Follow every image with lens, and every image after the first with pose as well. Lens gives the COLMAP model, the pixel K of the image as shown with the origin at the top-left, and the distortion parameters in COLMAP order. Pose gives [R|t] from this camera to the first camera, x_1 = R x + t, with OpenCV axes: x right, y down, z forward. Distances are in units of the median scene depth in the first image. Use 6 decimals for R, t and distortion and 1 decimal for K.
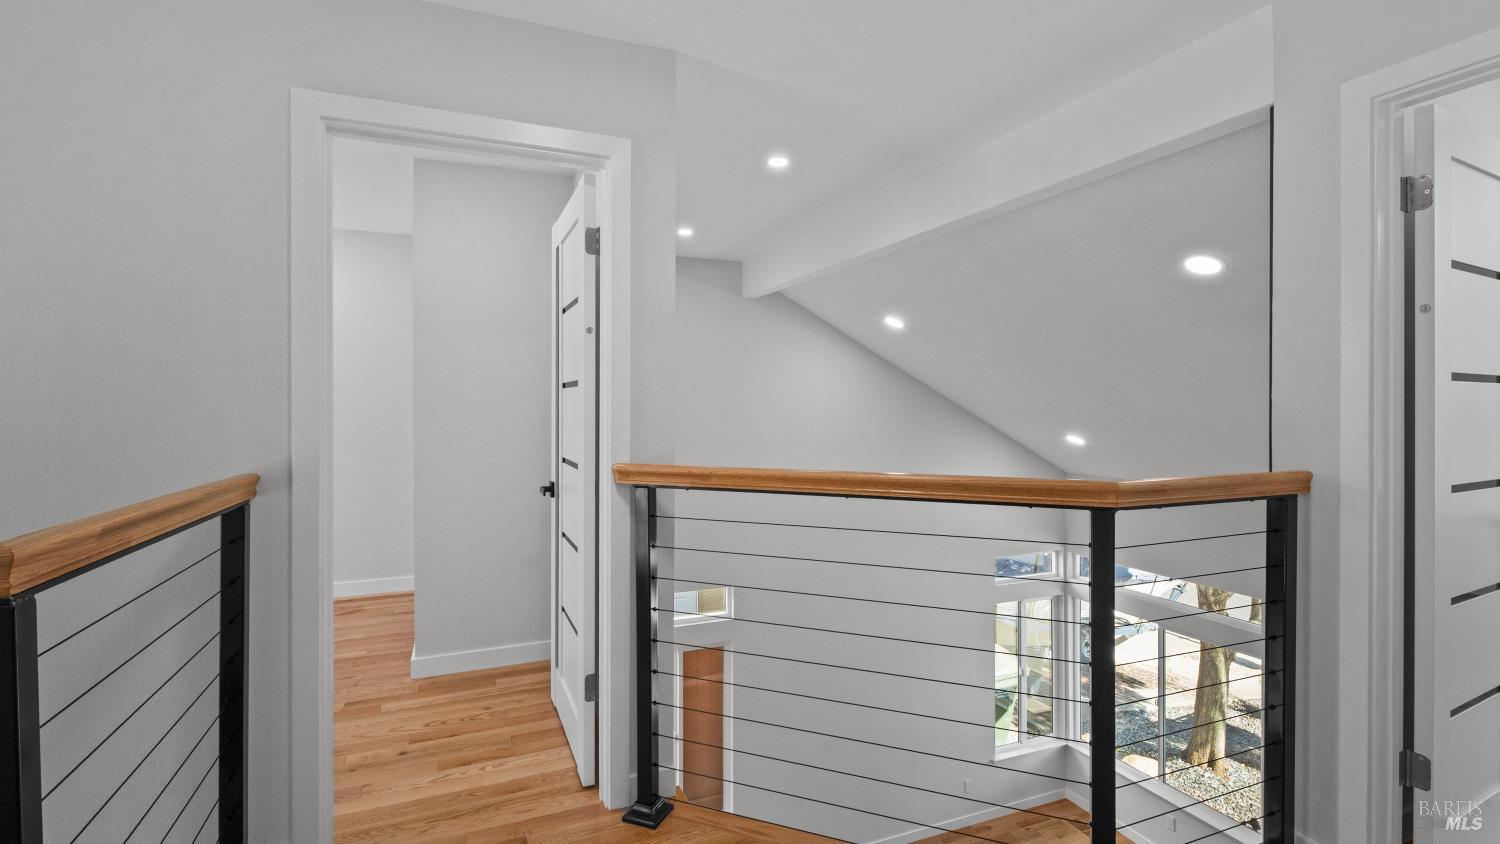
lens RADIAL K [[685.3, 0, 748.4], [0, 685.3, 413.0], [0, 0, 1]] dist [0.008002, -0.005220]
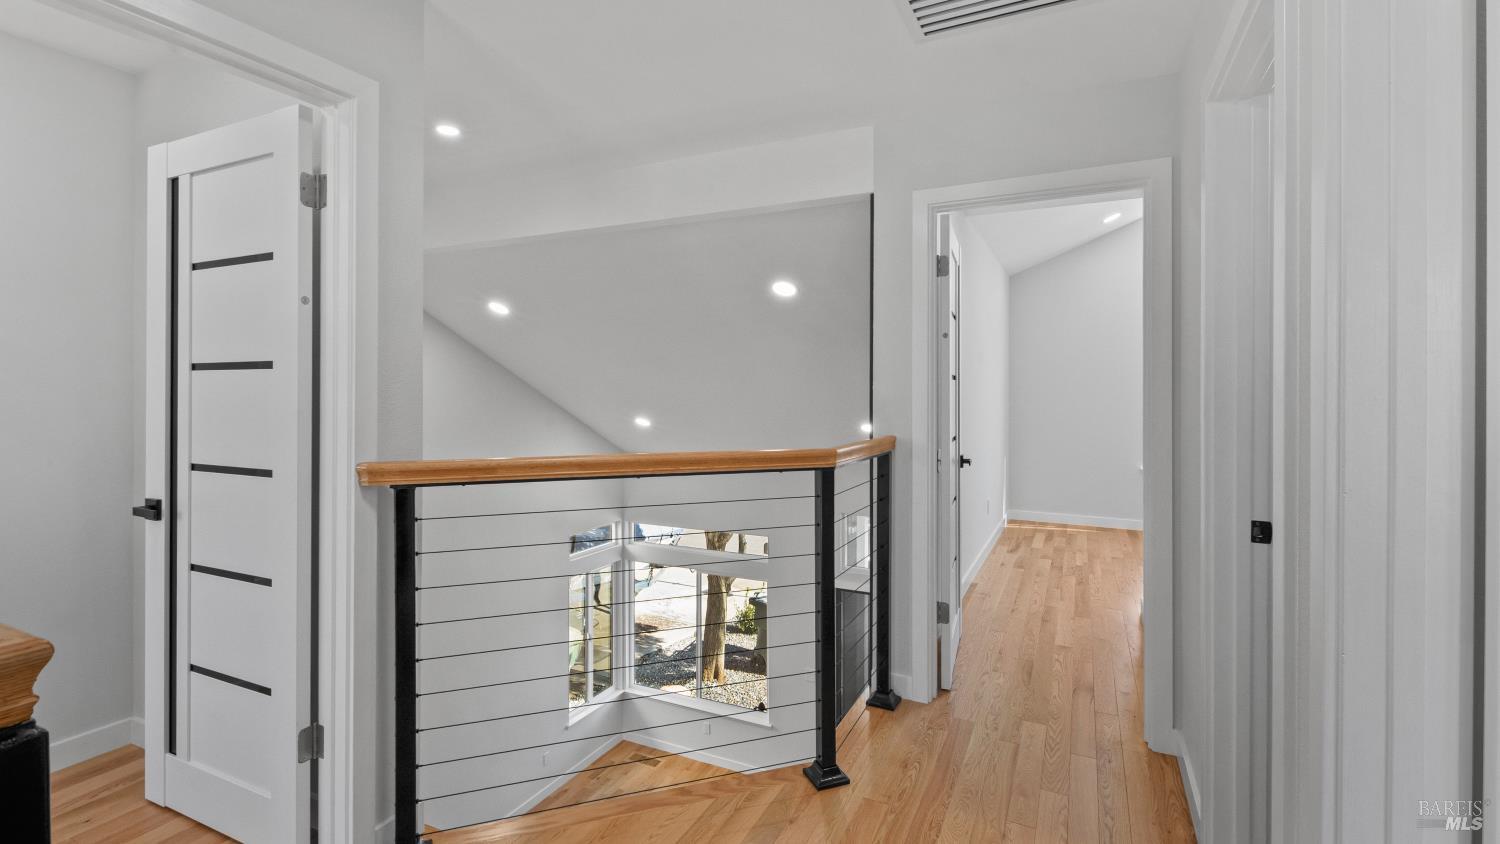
lens RADIAL K [[685.3, 0, 739.8], [0, 685.3, 394.7], [0, 0, 1]] dist [0.008002, -0.005220]
pose [[0.752563, -0.002925, 0.658514, -0.319264], [0.007313, 0.999966, -0.003916, -0.002360], [-0.658480, 0.007763, 0.752558, 0.048440]]
